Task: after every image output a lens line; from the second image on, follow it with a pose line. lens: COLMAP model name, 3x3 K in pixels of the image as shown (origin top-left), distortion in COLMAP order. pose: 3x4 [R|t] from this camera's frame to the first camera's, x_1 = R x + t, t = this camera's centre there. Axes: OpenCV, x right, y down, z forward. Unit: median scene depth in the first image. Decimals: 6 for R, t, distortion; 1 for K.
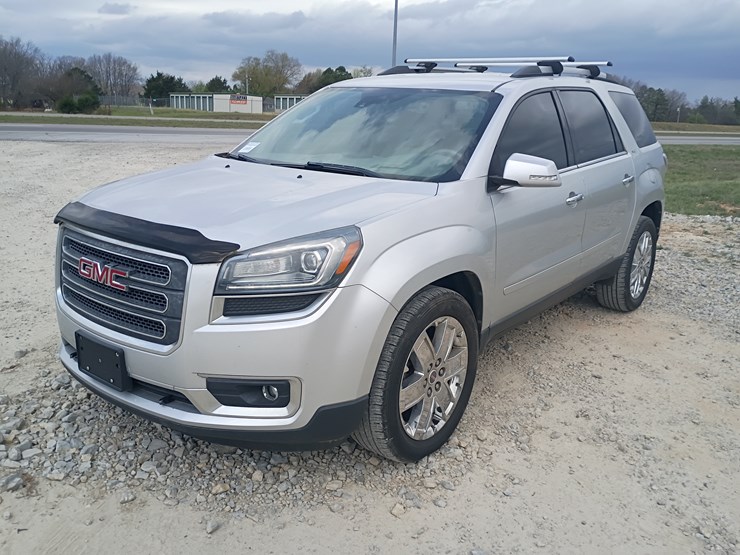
lens RADIAL K [[630.4, 0, 370.0], [0, 630.4, 277.5], [0, 0, 1]] dist [0.071787, -0.087069]
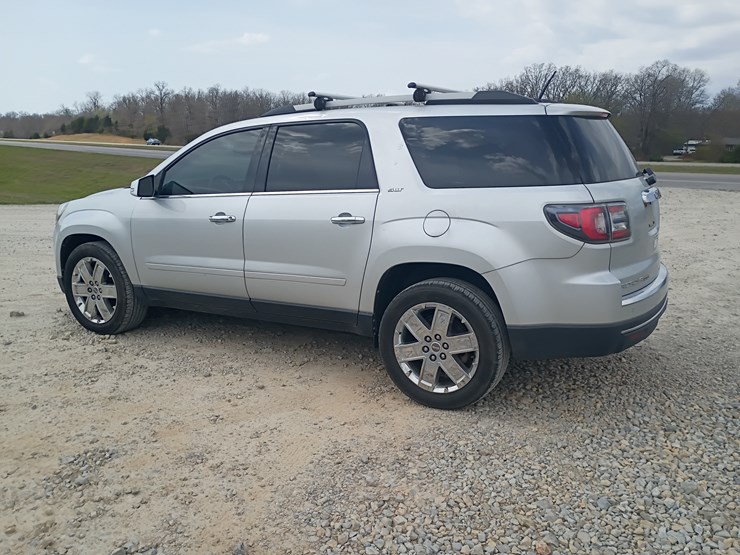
lens RADIAL K [[632.1, 0, 369.0], [0, 632.1, 296.2], [0, 0, 1]] dist [0.079192, -0.100987]
pose [[0.135885, 0.185580, -0.973188, 2.222937], [-0.250459, 0.956827, 0.147489, -0.330543], [0.958543, 0.223702, 0.176499, 1.573775]]
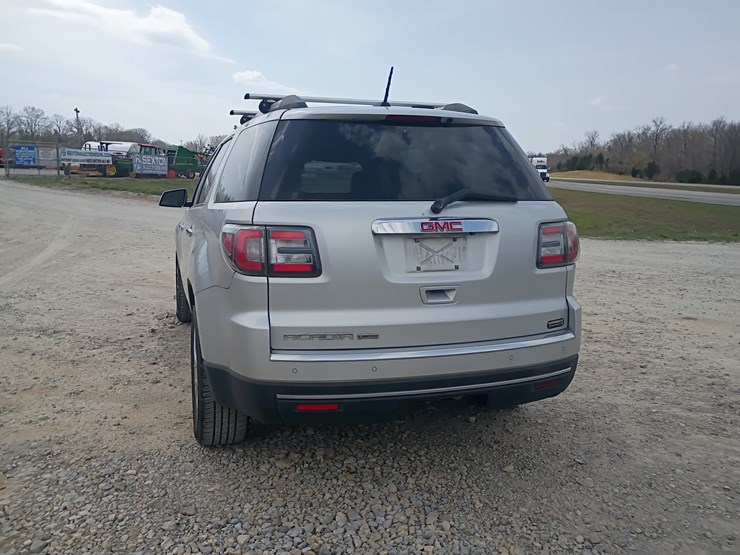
lens RADIAL K [[632.1, 0, 369.0], [0, 632.1, 296.2], [0, 0, 1]] dist [0.079192, -0.100987]
pose [[-0.559425, 0.099407, -0.822898, 1.744026], [-0.251963, 0.925408, 0.283080, -0.666126], [0.789657, 0.365702, -0.492650, 2.895476]]
